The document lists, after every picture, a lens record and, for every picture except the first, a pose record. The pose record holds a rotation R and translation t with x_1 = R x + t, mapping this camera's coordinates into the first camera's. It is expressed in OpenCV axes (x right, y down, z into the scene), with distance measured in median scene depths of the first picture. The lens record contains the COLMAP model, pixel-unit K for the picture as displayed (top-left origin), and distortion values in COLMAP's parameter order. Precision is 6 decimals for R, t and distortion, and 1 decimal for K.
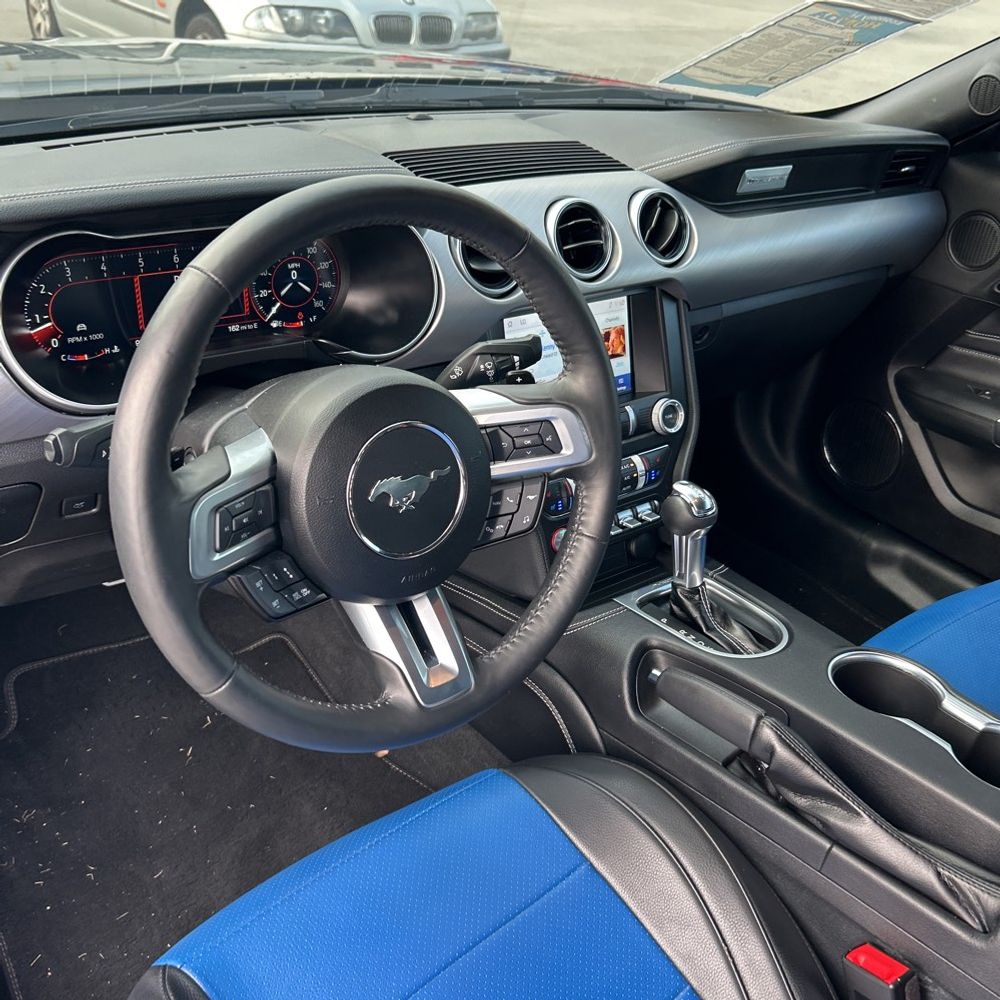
lens RADIAL K [[1005.9, 0, 500.6], [0, 1005.9, 504.3], [0, 0, 1]] dist [0.017003, -0.005700]
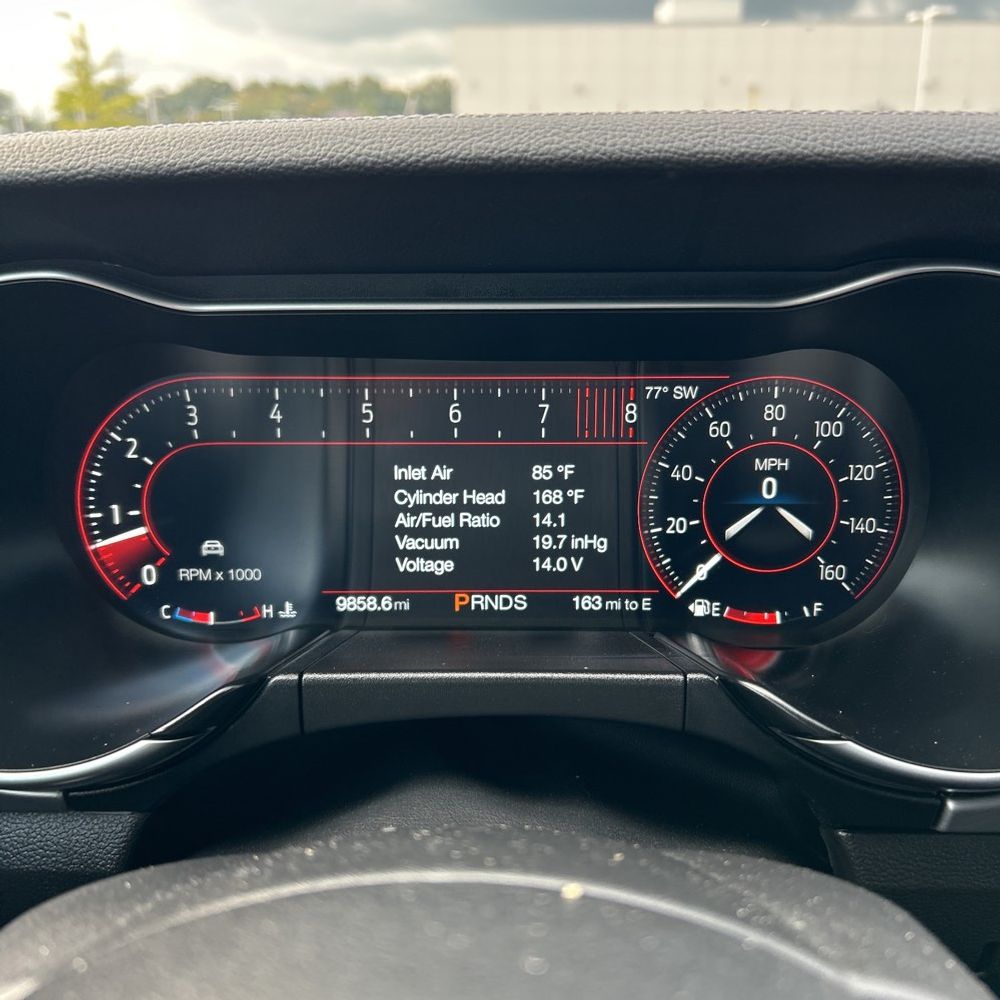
lens RADIAL K [[1005.9, 0, 500.6], [0, 1005.9, 504.3], [0, 0, 1]] dist [0.017003, -0.005700]
pose [[0.800780, 0.088442, -0.592394, -0.062794], [-0.240455, 0.953309, -0.182714, -0.130343], [0.548574, 0.288757, 0.784656, 0.656996]]
